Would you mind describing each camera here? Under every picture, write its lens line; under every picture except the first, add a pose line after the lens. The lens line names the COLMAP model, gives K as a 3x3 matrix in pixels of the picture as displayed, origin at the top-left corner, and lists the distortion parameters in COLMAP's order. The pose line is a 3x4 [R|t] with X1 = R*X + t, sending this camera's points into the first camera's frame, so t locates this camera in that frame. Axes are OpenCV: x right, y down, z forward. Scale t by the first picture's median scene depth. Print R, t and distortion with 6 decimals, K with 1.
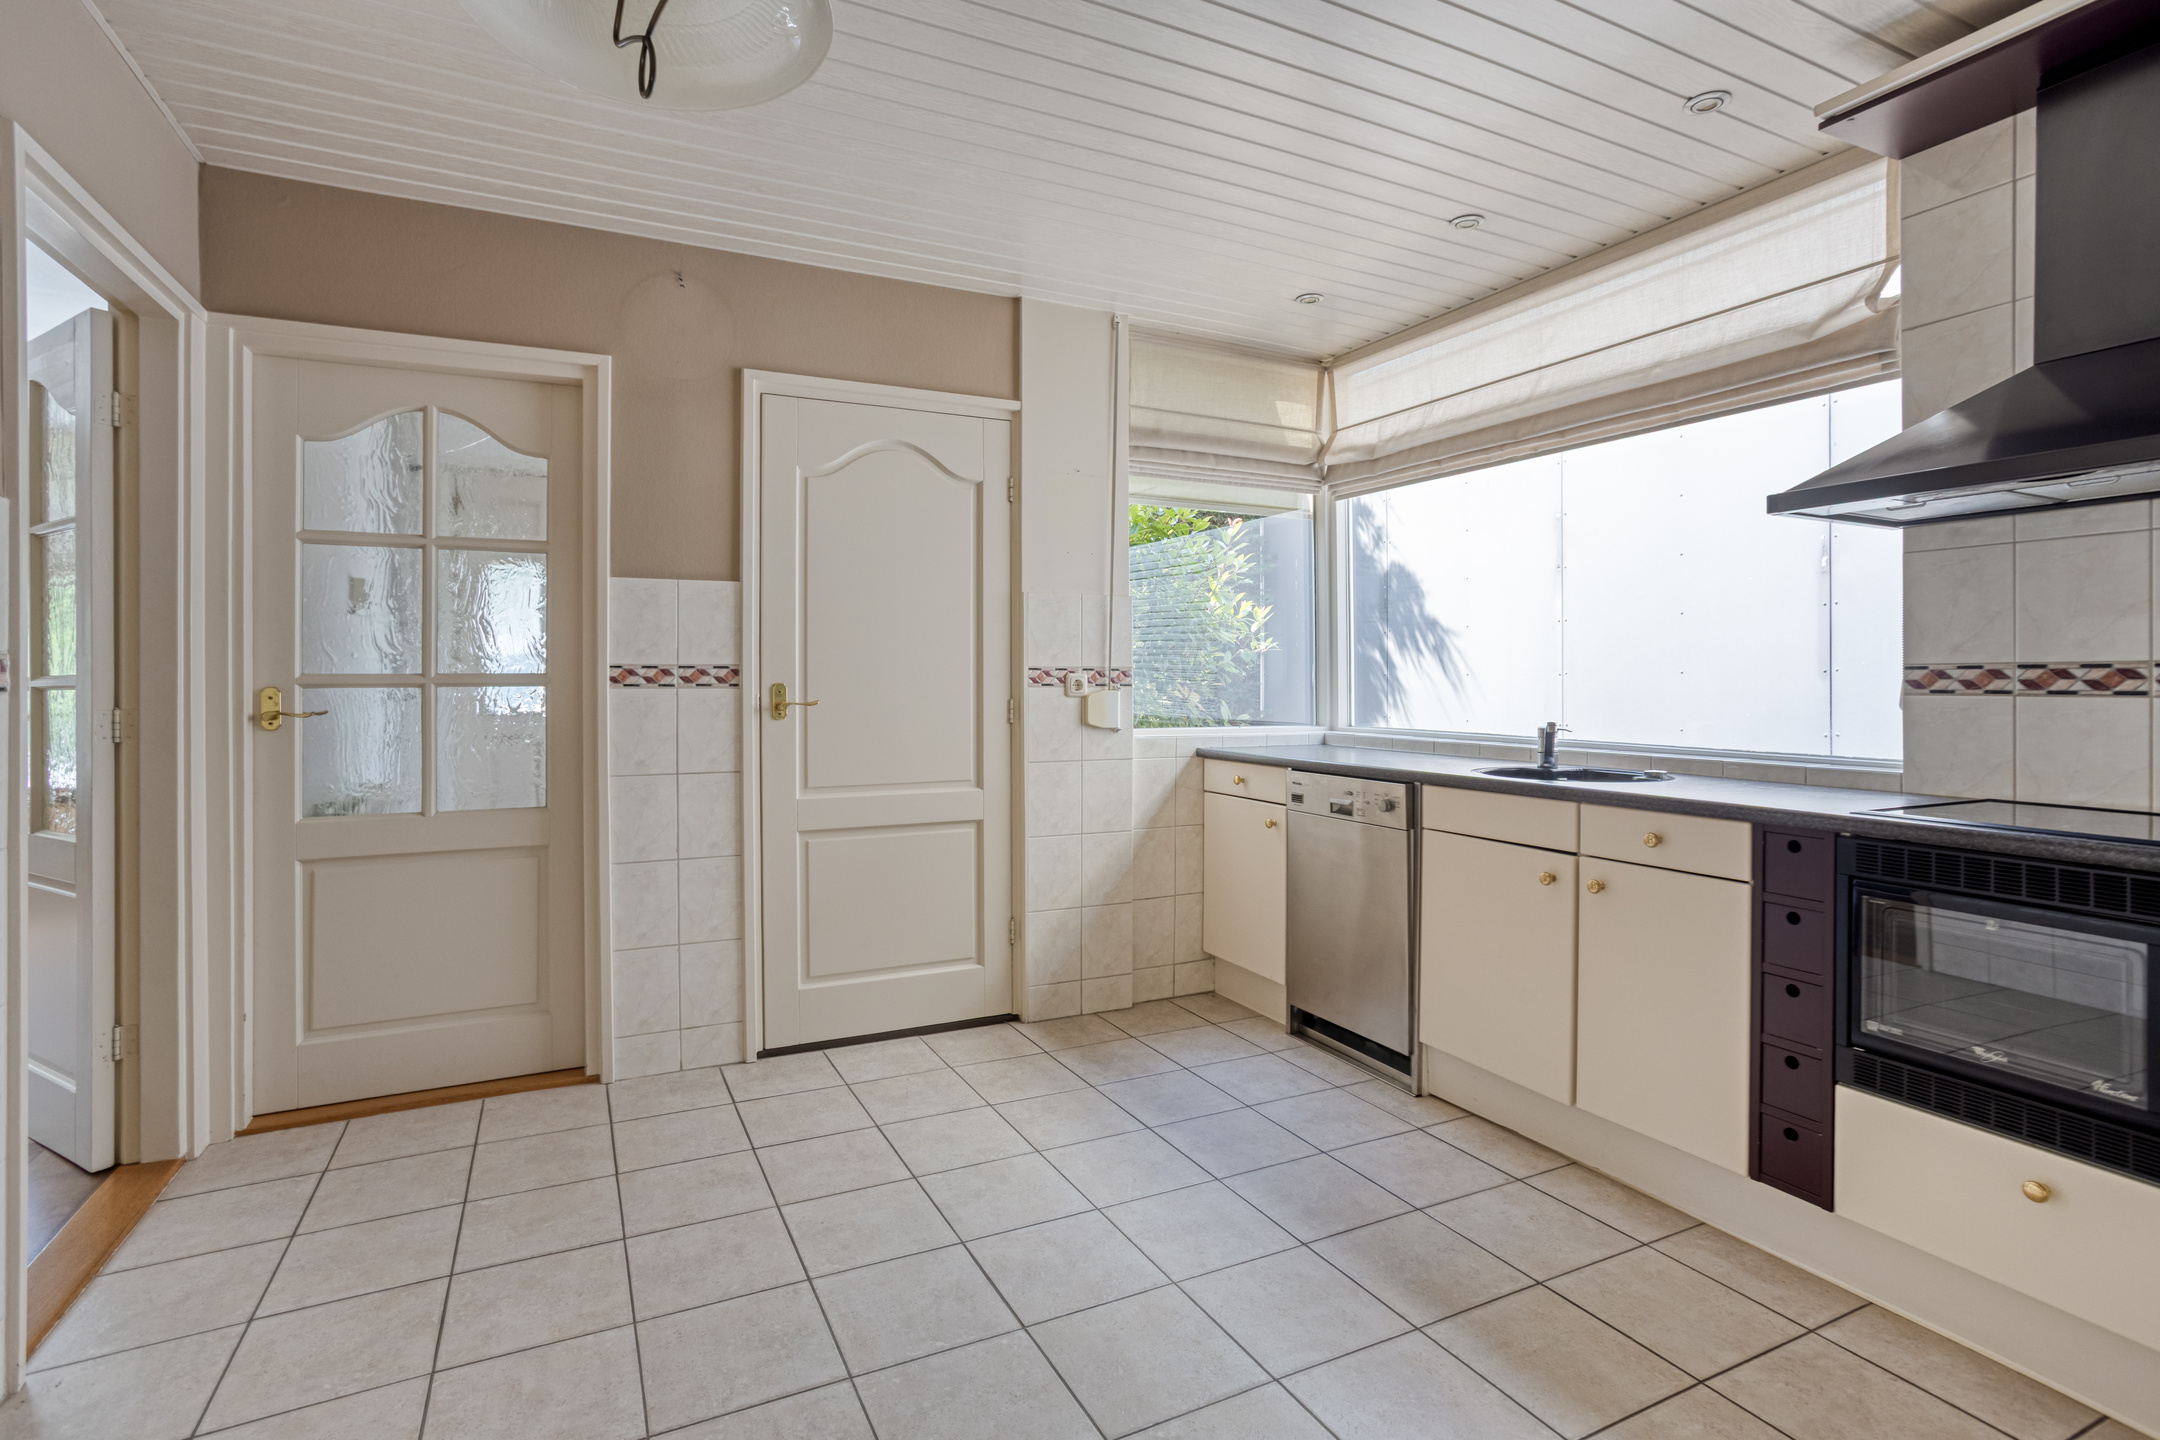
lens RADIAL K [[1064.9, 0, 1053.8], [0, 1064.9, 674.1], [0, 0, 1]] dist [-0.060535, 0.030930]
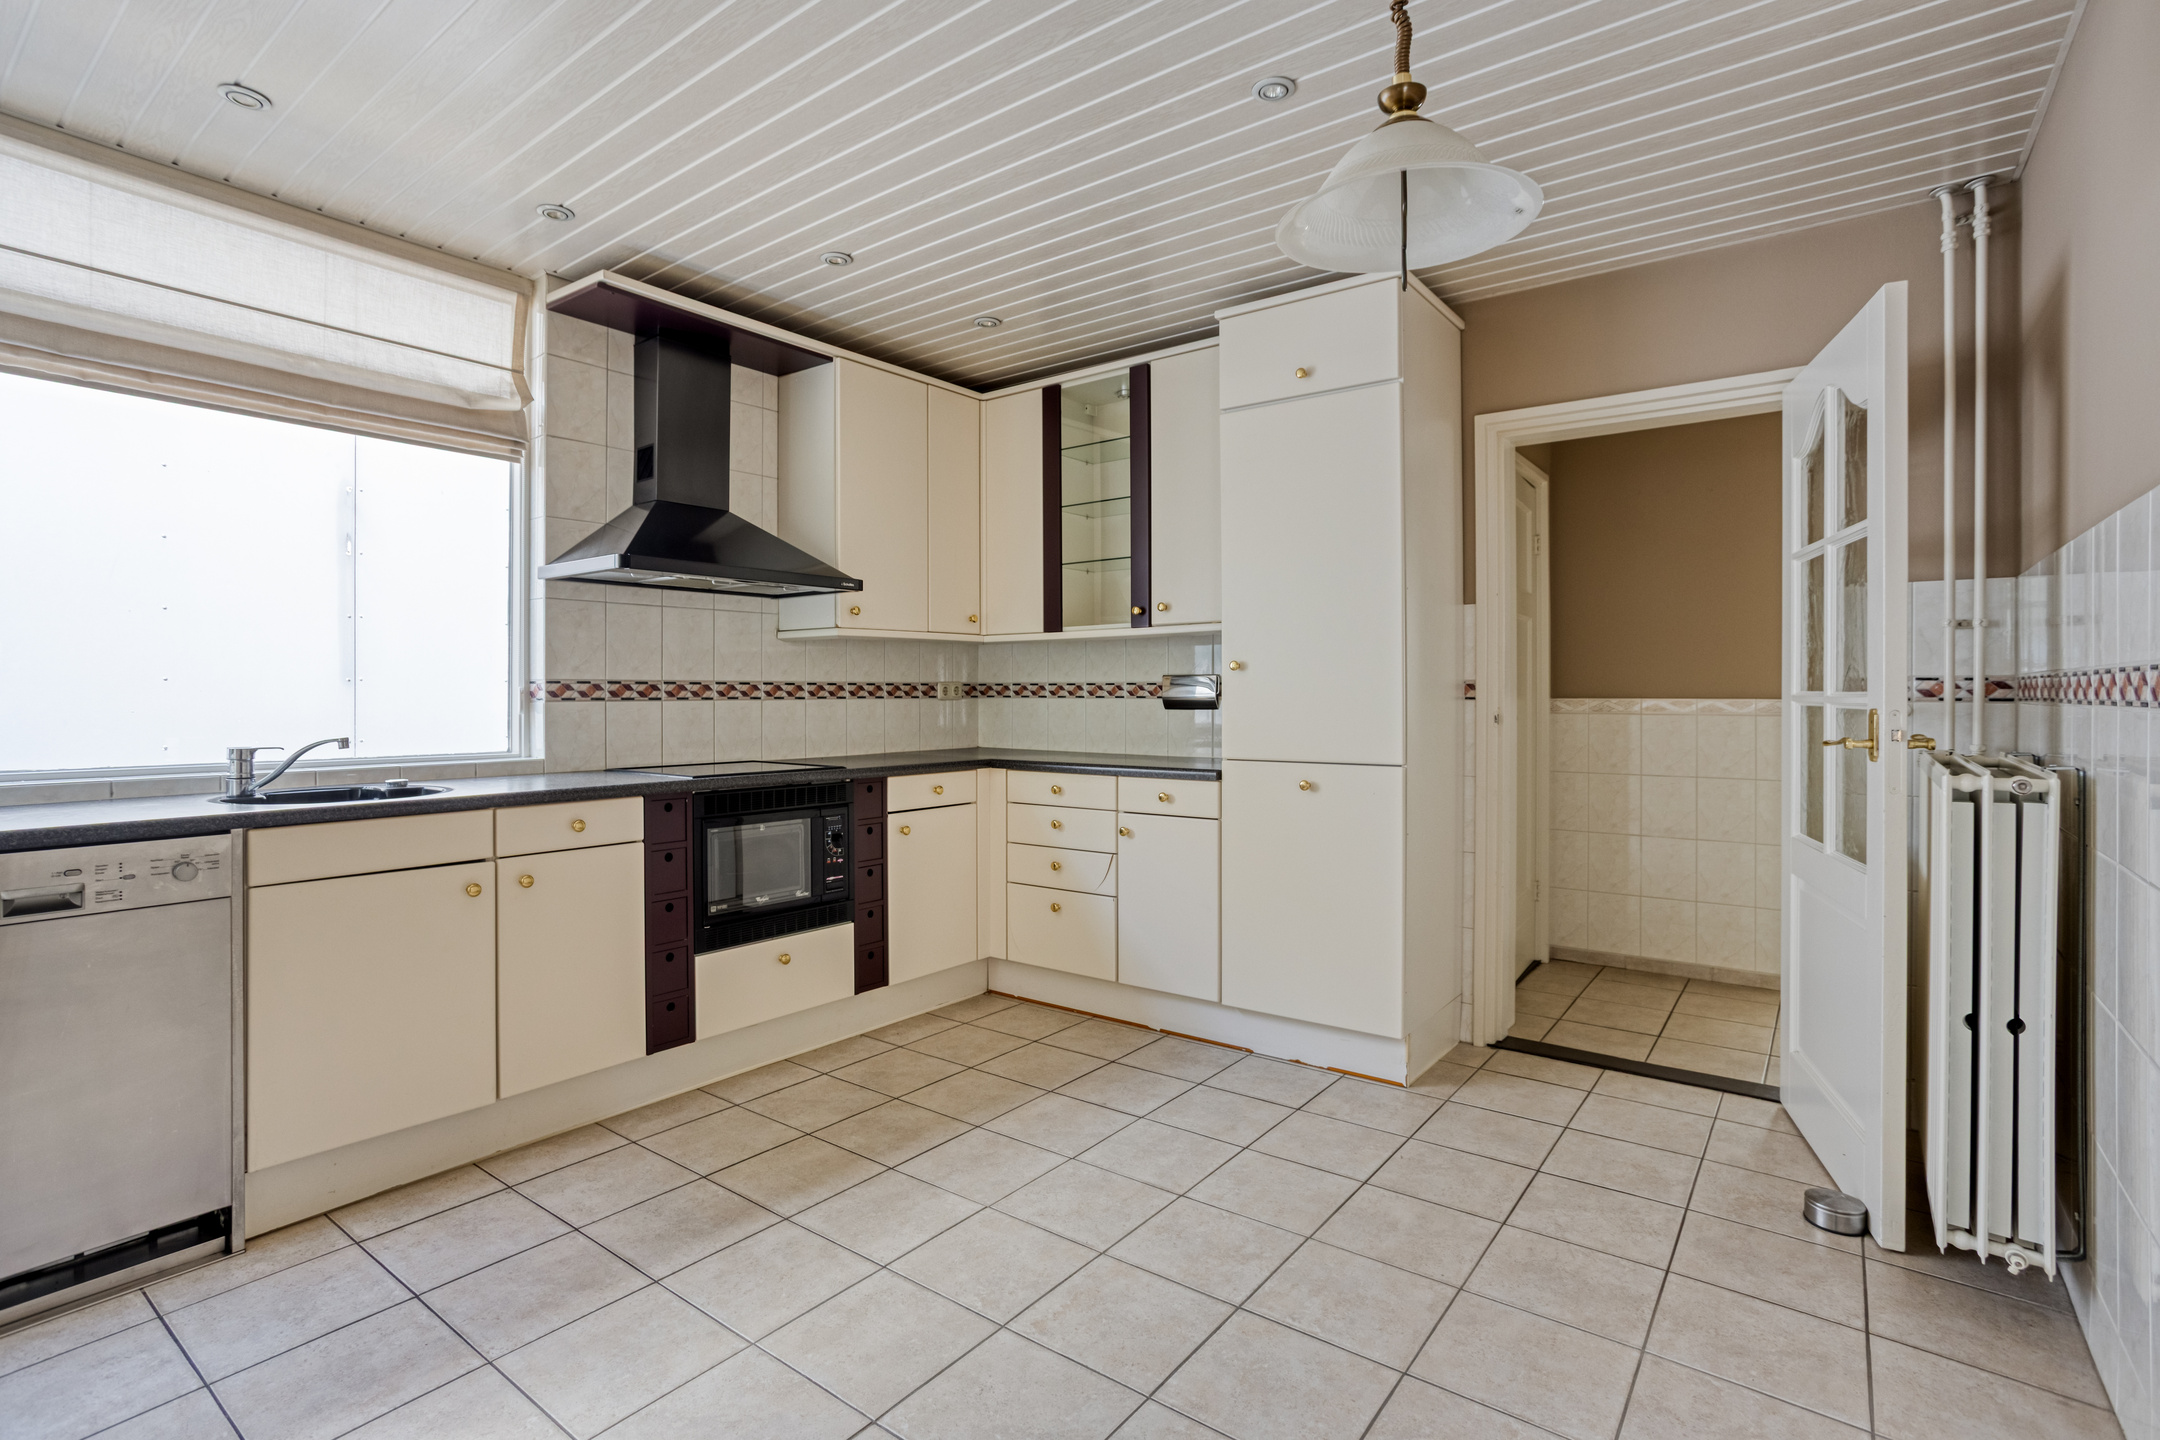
lens RADIAL K [[1019.6, 0, 1082.8], [0, 1019.6, 701.3], [0, 0, 1]] dist [-0.056263, 0.031542]
pose [[-0.466070, -0.008475, 0.884708, -0.553166], [-0.005456, 0.999963, 0.006705, 0.005261], [-0.884731, -0.001702, -0.466098, 0.804973]]
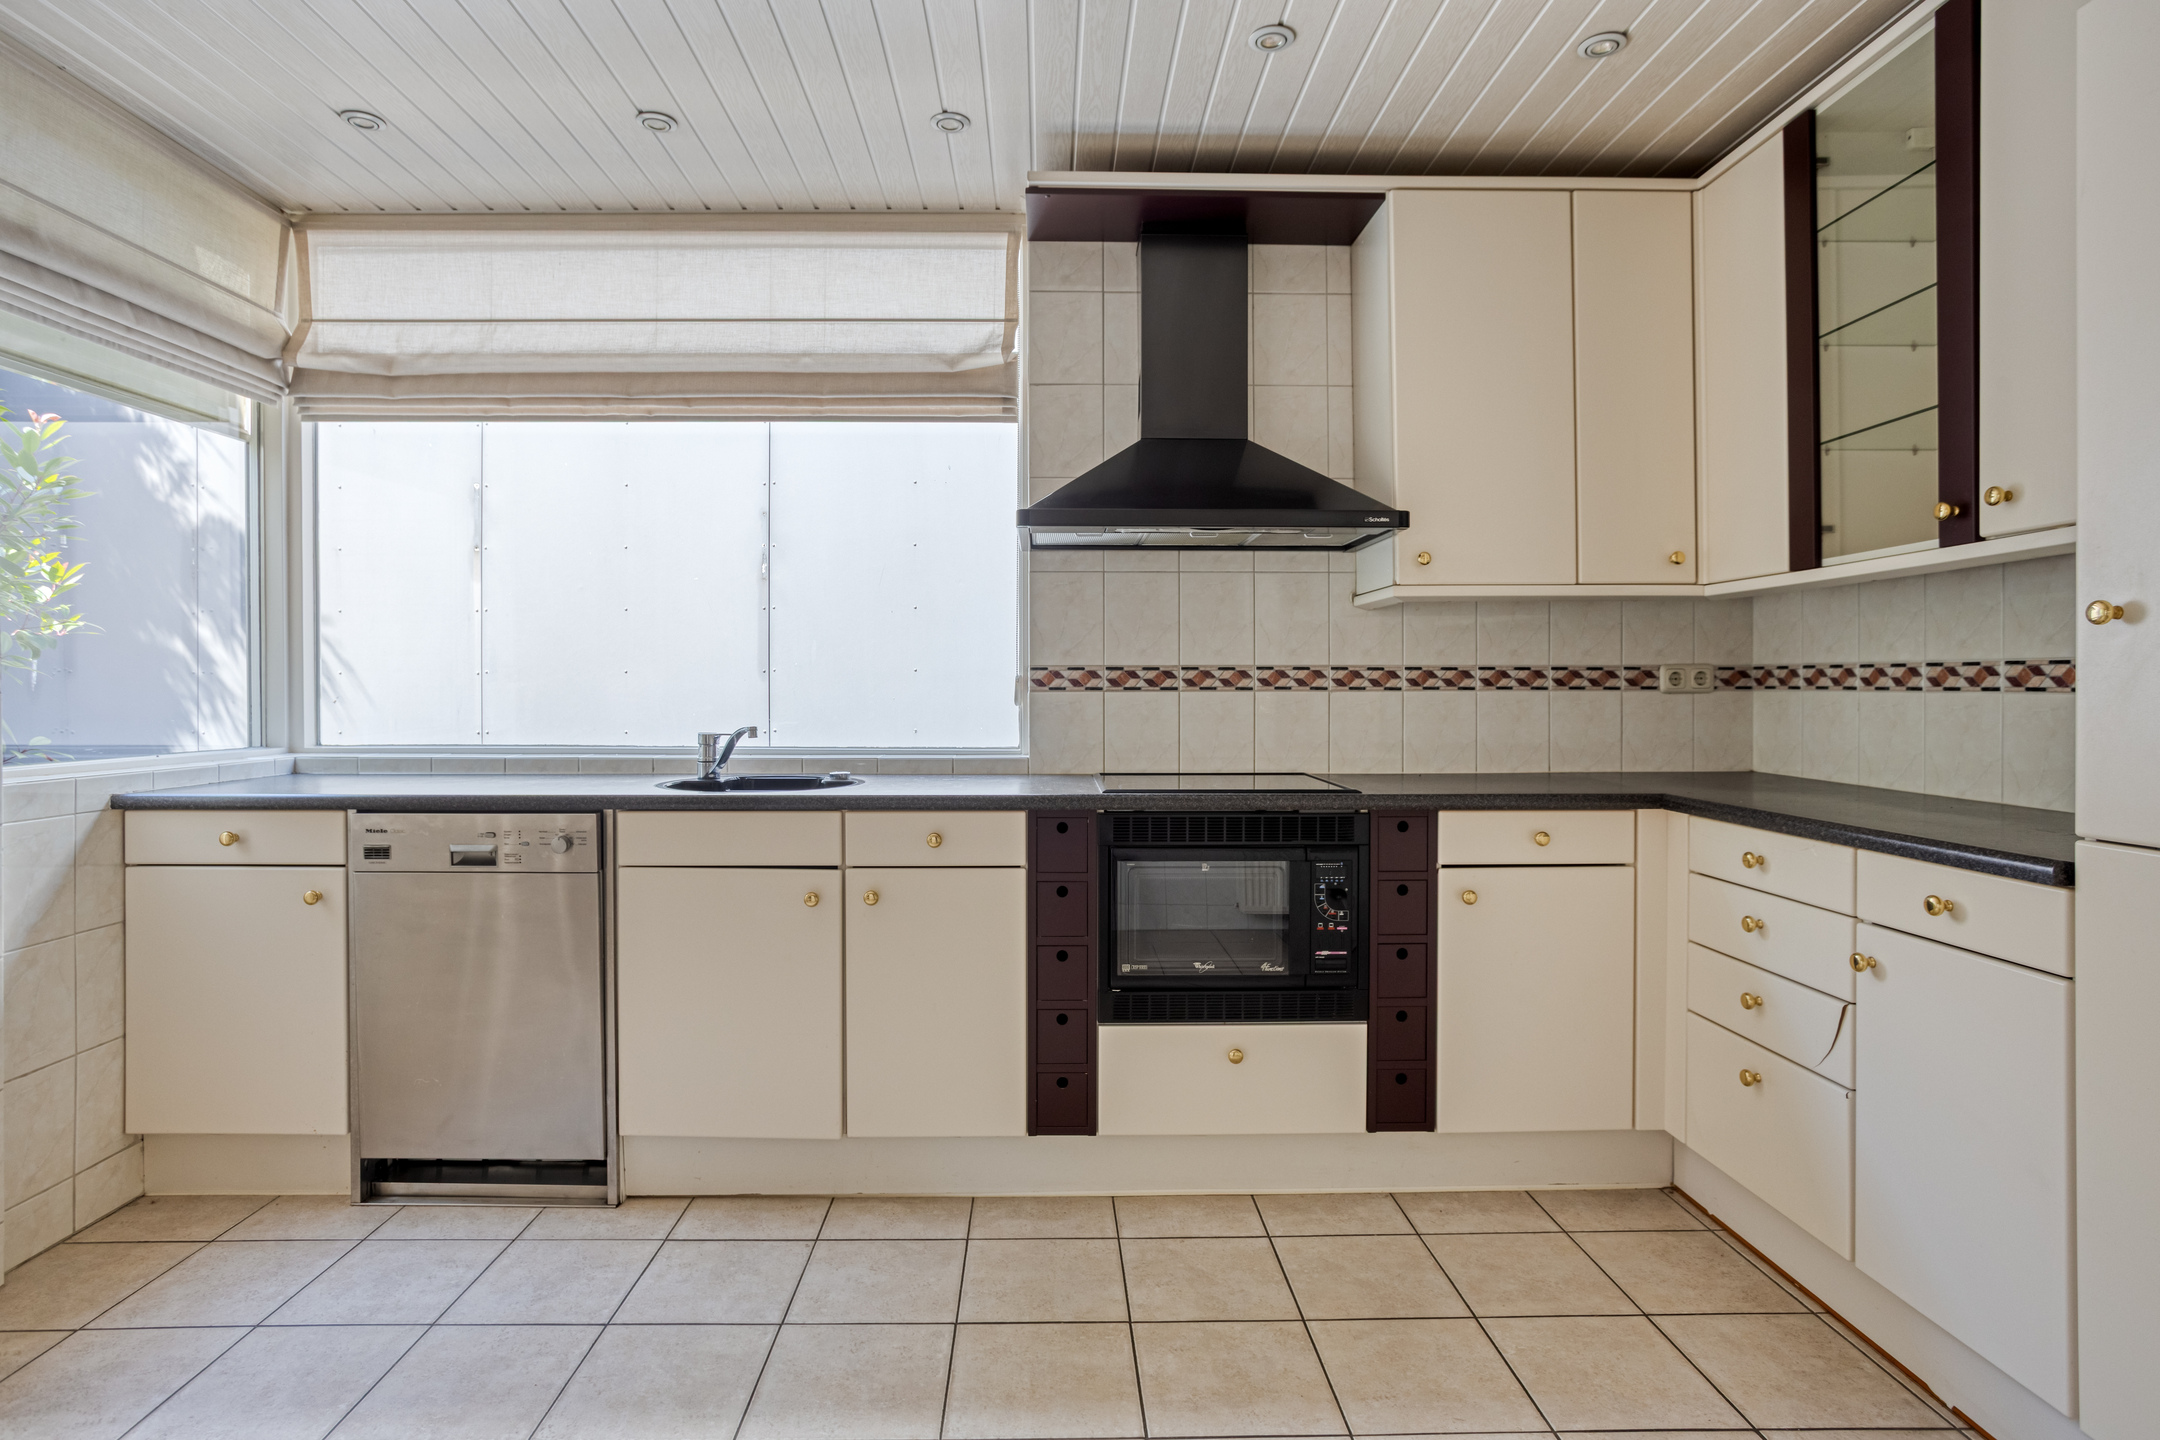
lens RADIAL K [[1136.4, 0, 1070.7], [0, 1136.4, 690.7], [0, 0, 1]] dist [-0.054174, 0.033368]
pose [[0.406874, -0.008423, 0.913445, -0.282293], [-0.004241, 0.999929, 0.011110, 0.003462], [-0.913474, -0.008394, 0.406810, 0.348410]]
